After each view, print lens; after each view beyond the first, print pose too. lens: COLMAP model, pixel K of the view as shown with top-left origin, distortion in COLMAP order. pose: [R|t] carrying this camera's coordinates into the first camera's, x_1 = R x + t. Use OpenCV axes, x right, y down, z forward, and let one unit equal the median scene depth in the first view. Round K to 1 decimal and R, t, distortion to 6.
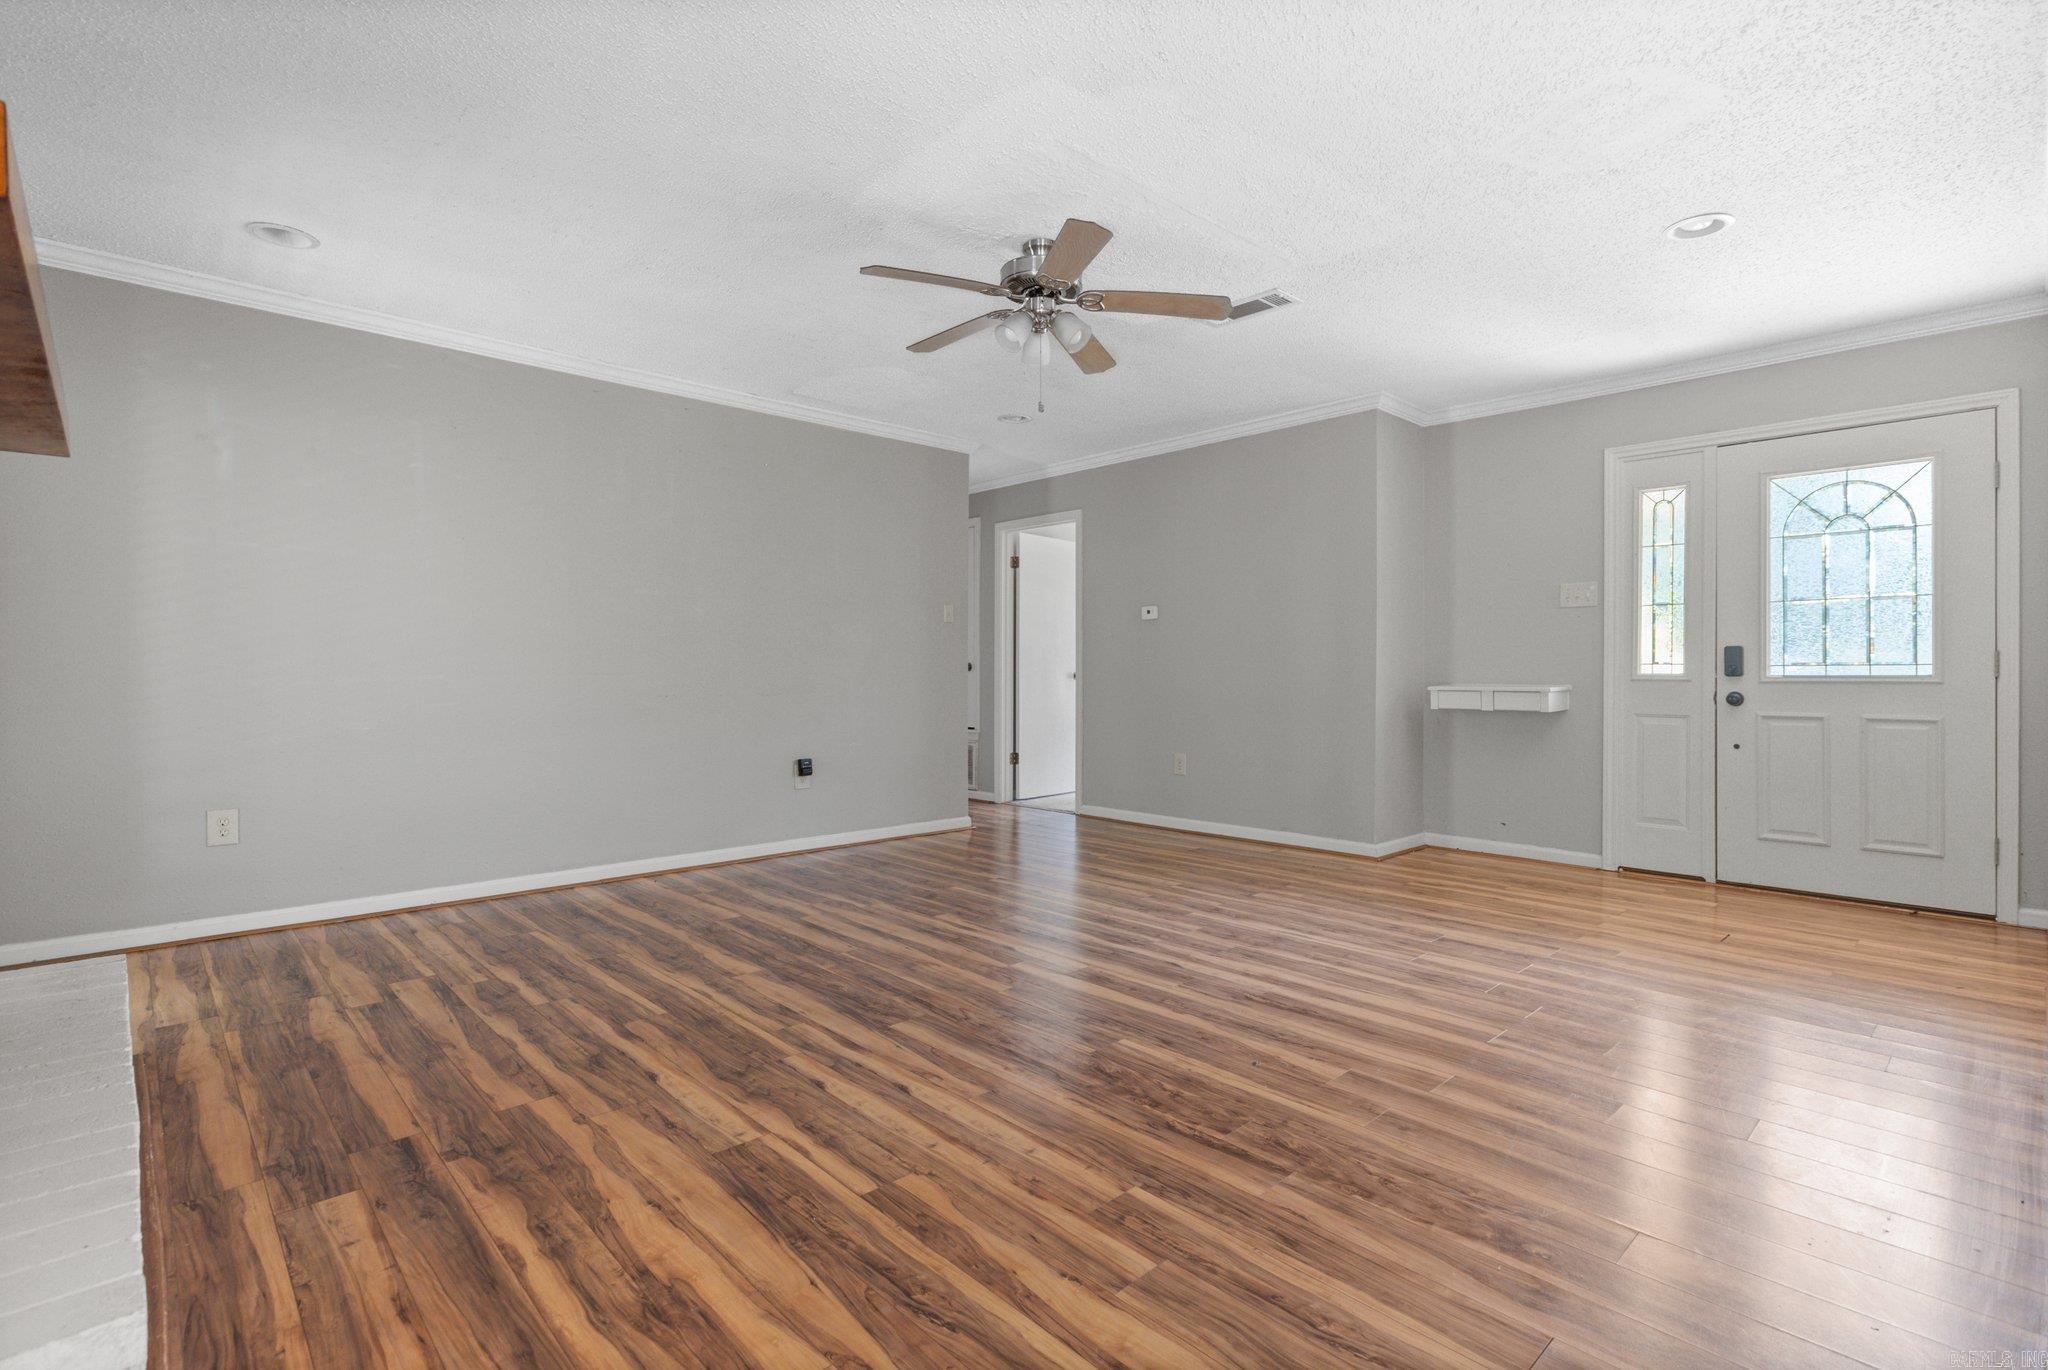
lens RADIAL K [[961.6, 0, 1041.8], [0, 961.6, 673.2], [0, 0, 1]] dist [0.007084, -0.002542]
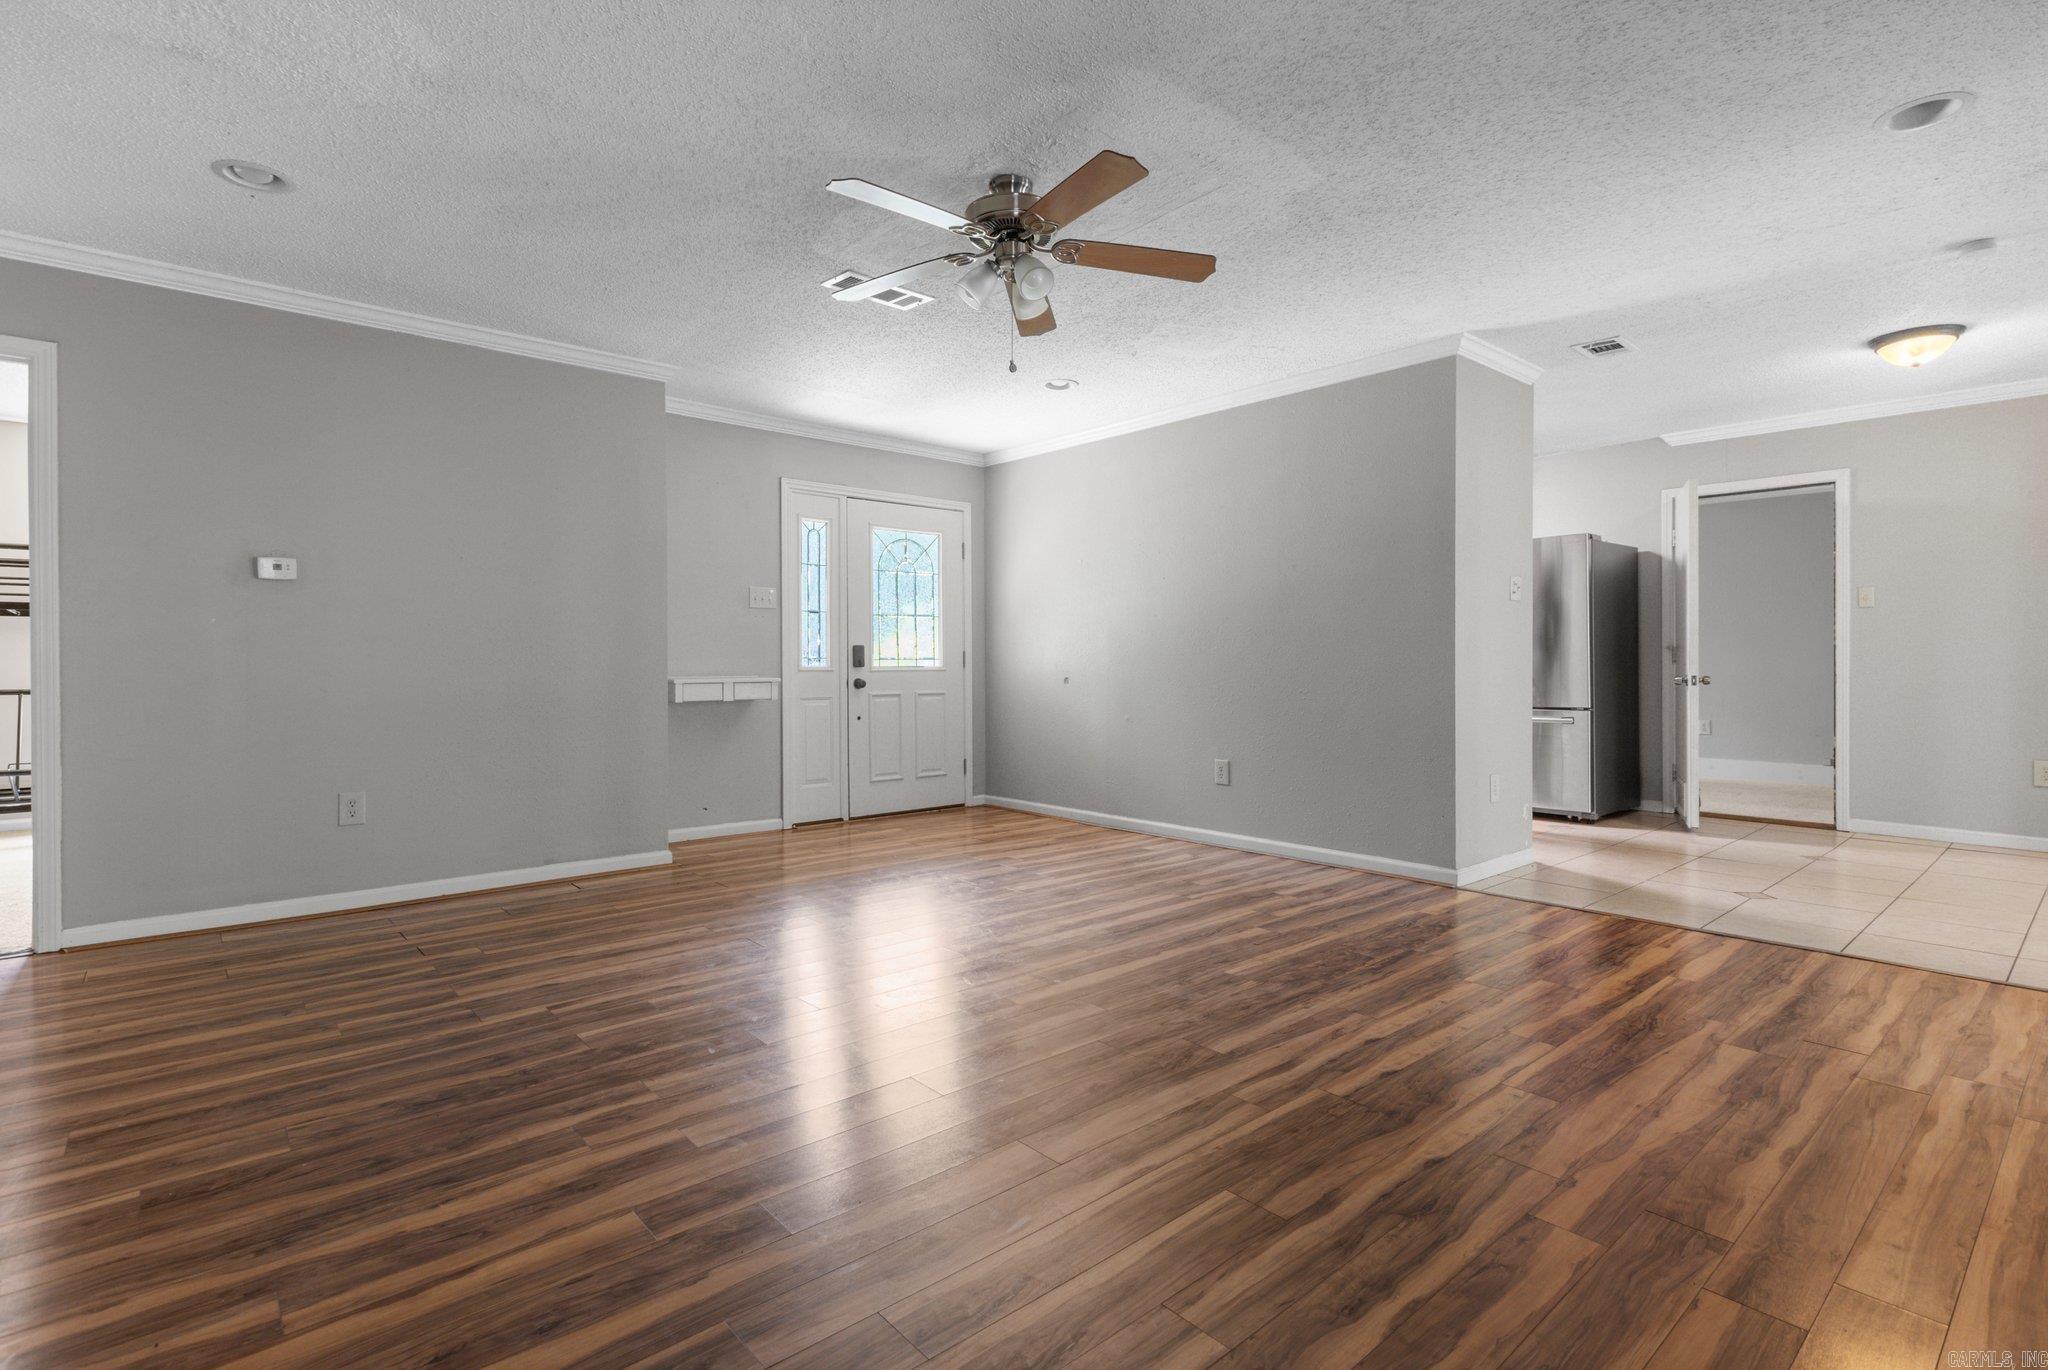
lens RADIAL K [[961.6, 0, 1034.9], [0, 961.6, 683.4], [0, 0, 1]] dist [0.007084, -0.002542]
pose [[0.048337, -0.022242, 0.998583, -1.120034], [0.003355, 0.999750, 0.022106, -0.005934], [-0.998825, 0.002282, 0.048399, 1.183386]]
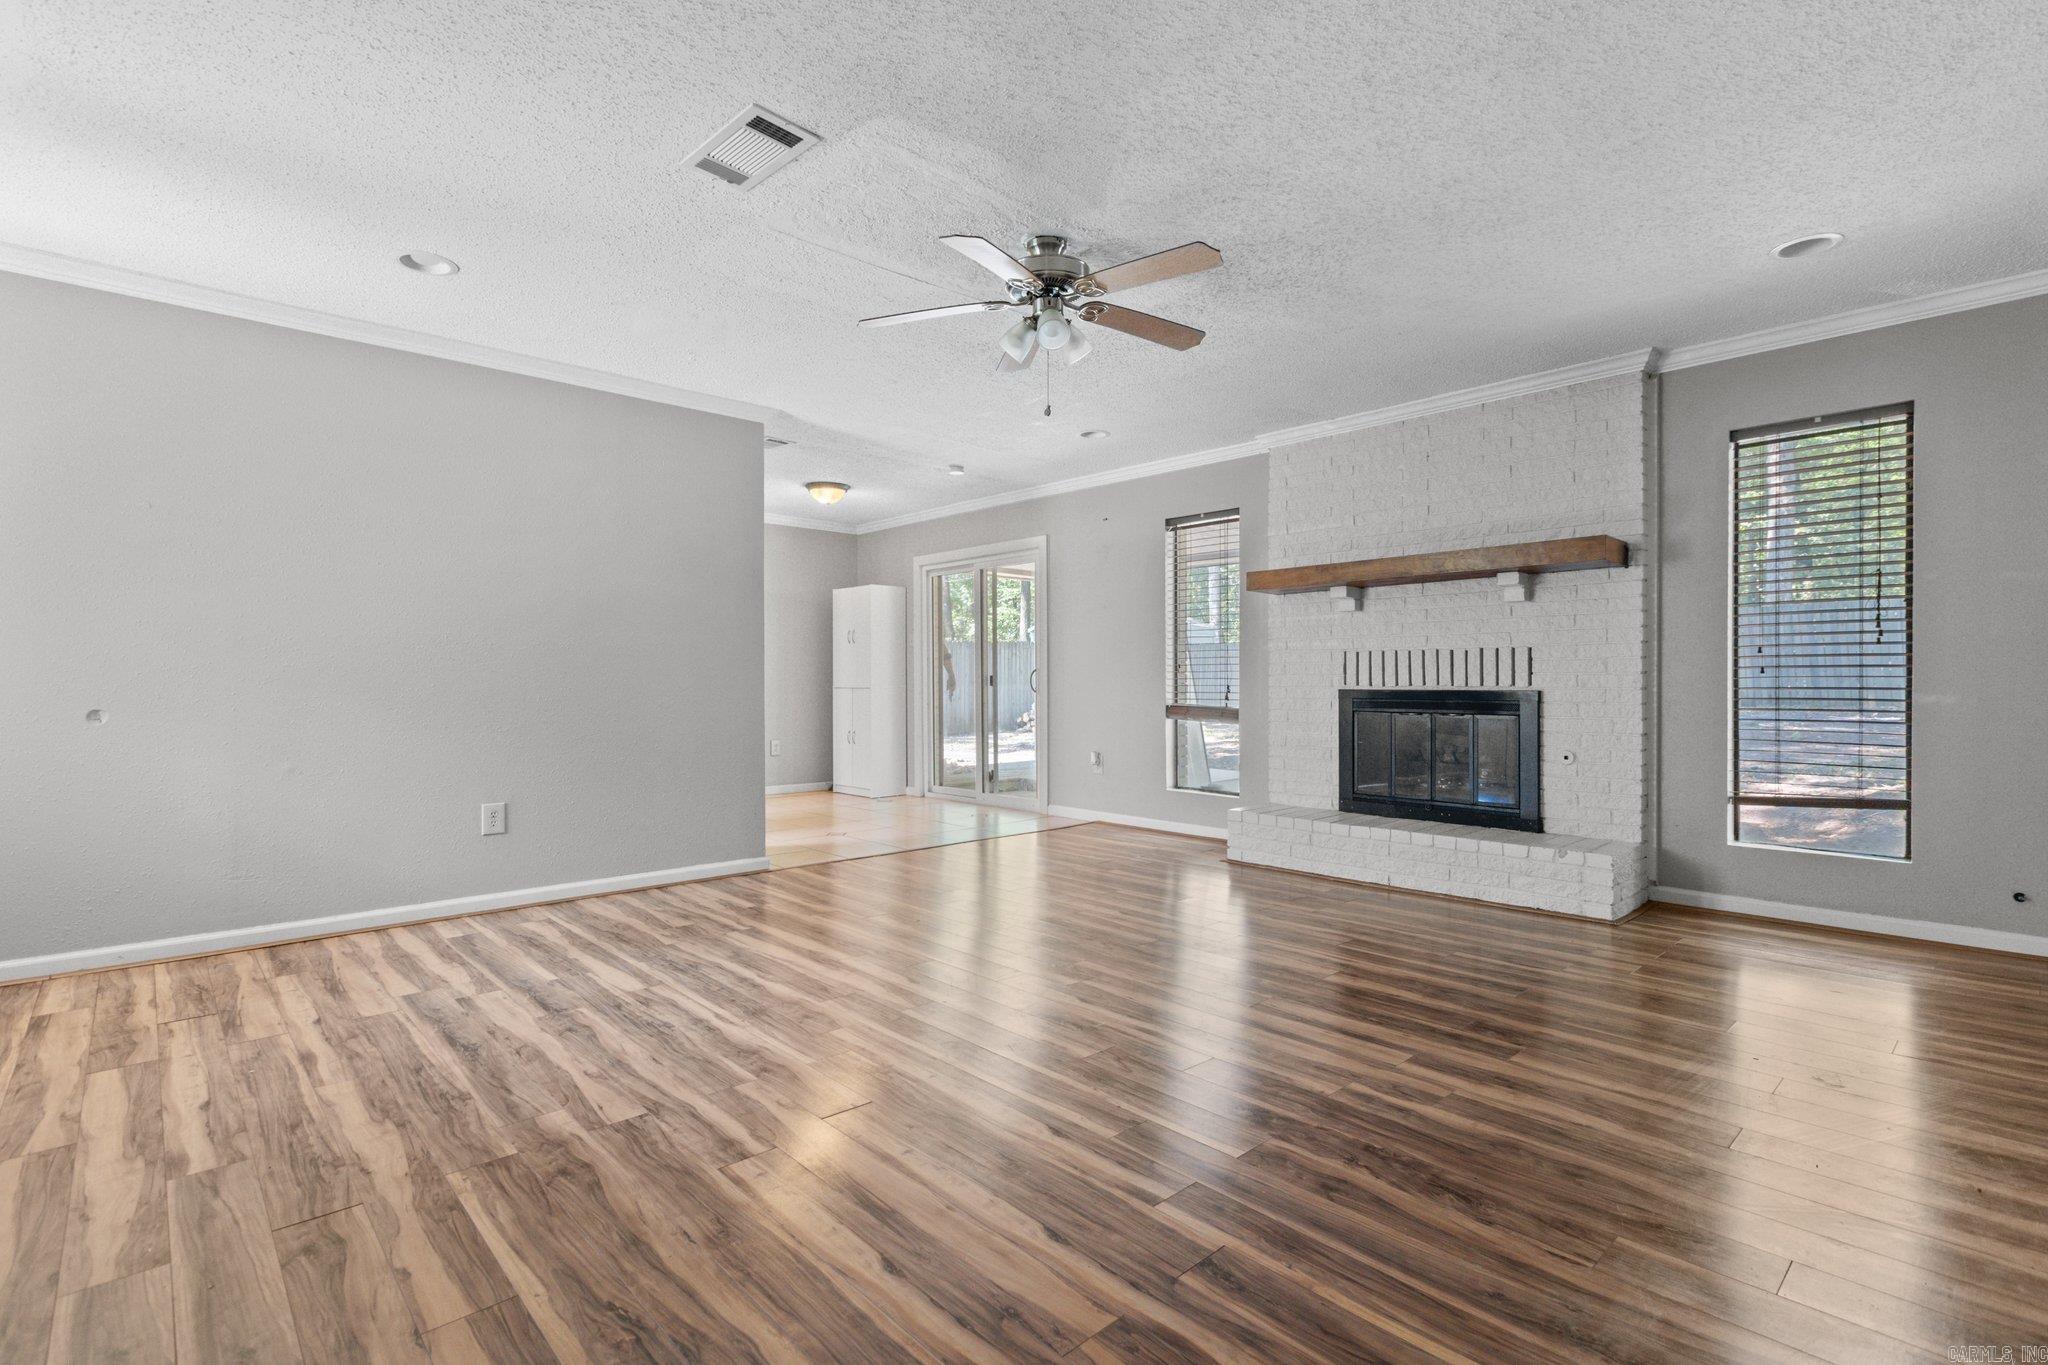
lens RADIAL K [[961.6, 0, 1009.5], [0, 961.6, 690.9], [0, 0, 1]] dist [0.007084, -0.002542]
pose [[-0.999303, -0.000318, 0.037330, 0.002862], [0.000127, 0.999929, 0.011900, -0.006712], [-0.037331, 0.011897, -0.999232, 2.487932]]
